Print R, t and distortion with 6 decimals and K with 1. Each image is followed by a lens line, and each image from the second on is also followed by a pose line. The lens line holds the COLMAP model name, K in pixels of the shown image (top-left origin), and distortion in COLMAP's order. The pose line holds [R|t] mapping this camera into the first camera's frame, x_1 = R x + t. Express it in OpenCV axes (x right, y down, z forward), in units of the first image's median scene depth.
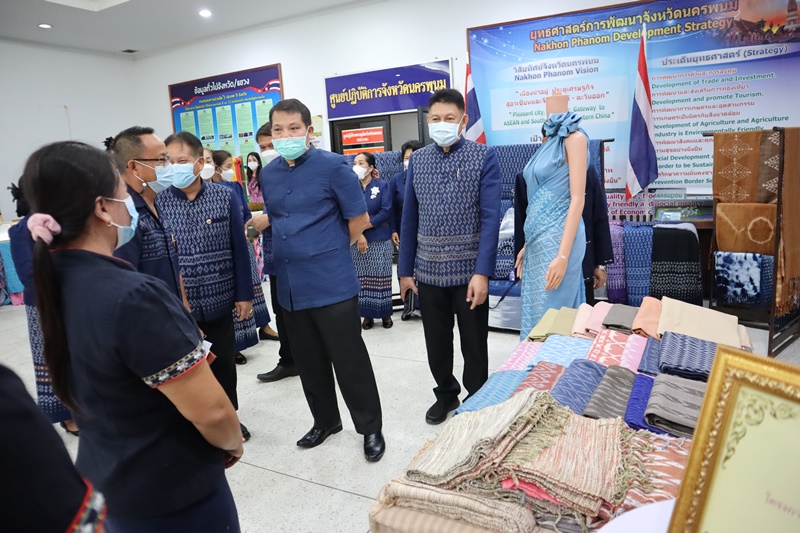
lens RADIAL K [[566.1, 0, 401.2], [0, 566.1, 266.0], [0, 0, 1]] dist [-0.002797, 0.000705]
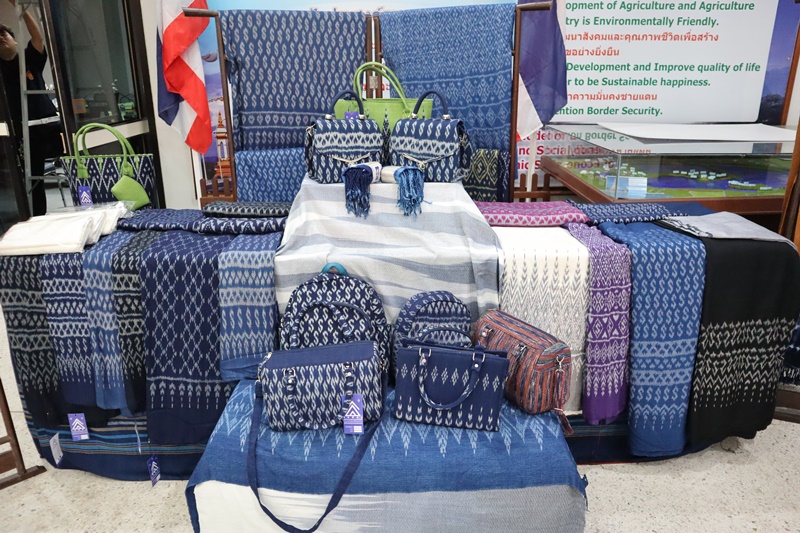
lens RADIAL K [[611.0, 0, 400.8], [0, 611.0, 266.3], [0, 0, 1]] dist [-0.077245, -0.002120]
pose [[0.892187, -0.101078, 0.440211, 0.067984], [0.053518, 0.991430, 0.119177, -0.085938], [-0.448484, -0.082769, 0.889950, 0.589738]]
